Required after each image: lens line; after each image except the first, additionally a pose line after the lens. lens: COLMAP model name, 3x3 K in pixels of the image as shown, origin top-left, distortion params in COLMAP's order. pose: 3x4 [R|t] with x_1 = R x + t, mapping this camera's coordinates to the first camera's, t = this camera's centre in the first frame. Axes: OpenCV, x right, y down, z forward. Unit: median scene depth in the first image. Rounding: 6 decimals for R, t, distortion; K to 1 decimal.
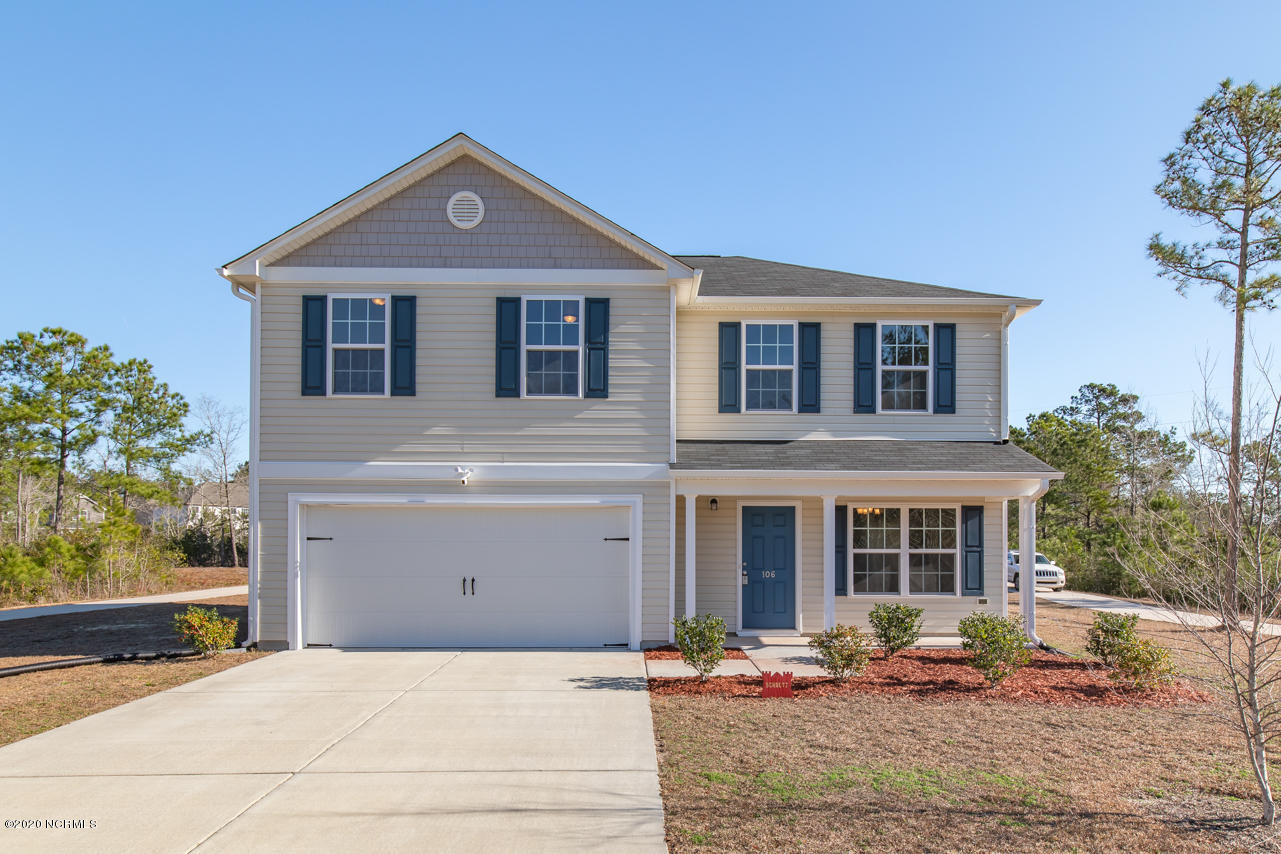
lens RADIAL K [[833.9, 0, 641.8], [0, 833.9, 534.1], [0, 0, 1]] dist [-0.002024, -0.002238]
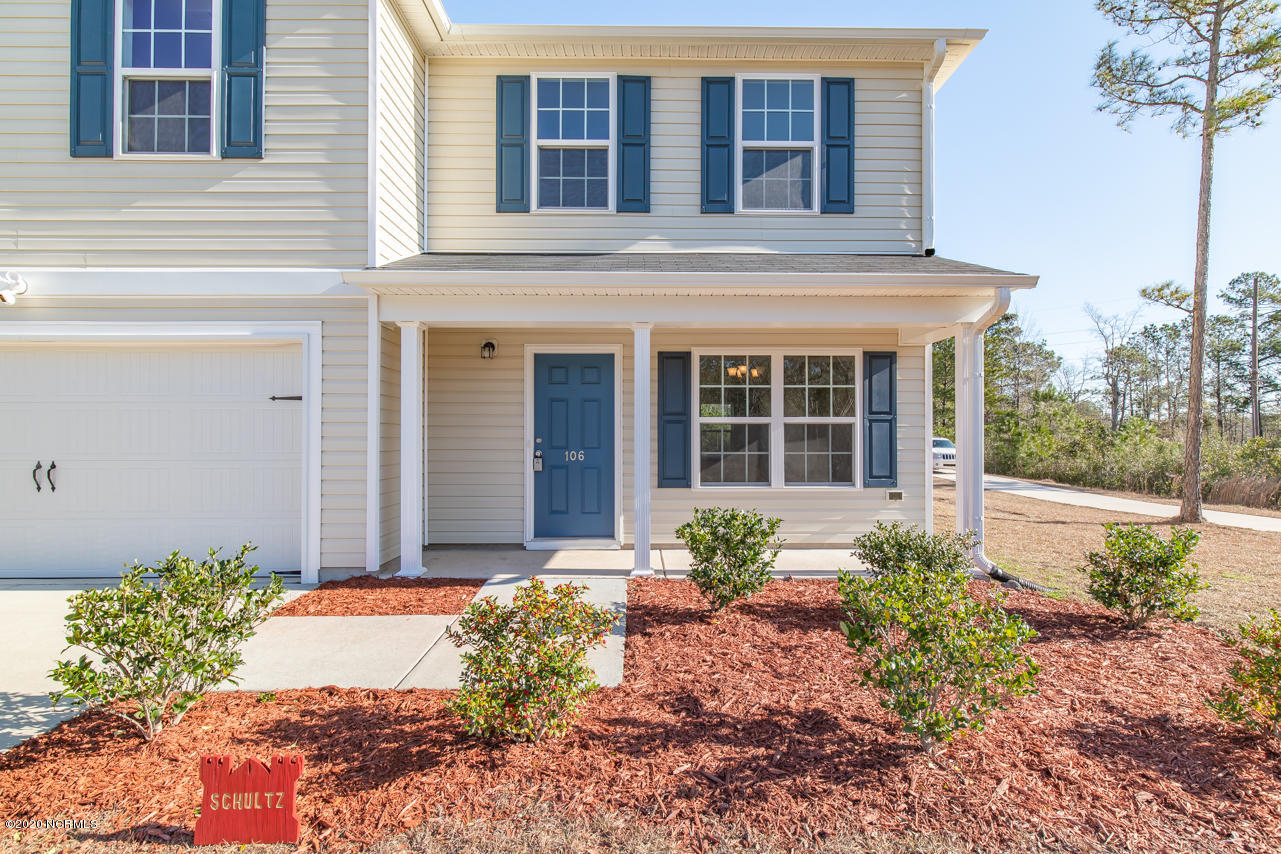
lens RADIAL K [[613.3, 0, 644.9], [0, 613.3, 437.9], [0, 0, 1]] dist [-0.003454, -0.000294]
pose [[0.999994, -0.002914, -0.001654, 0.210230], [0.002927, 0.999966, 0.007688, 0.030381], [0.001632, -0.007693, 0.999969, 0.511234]]
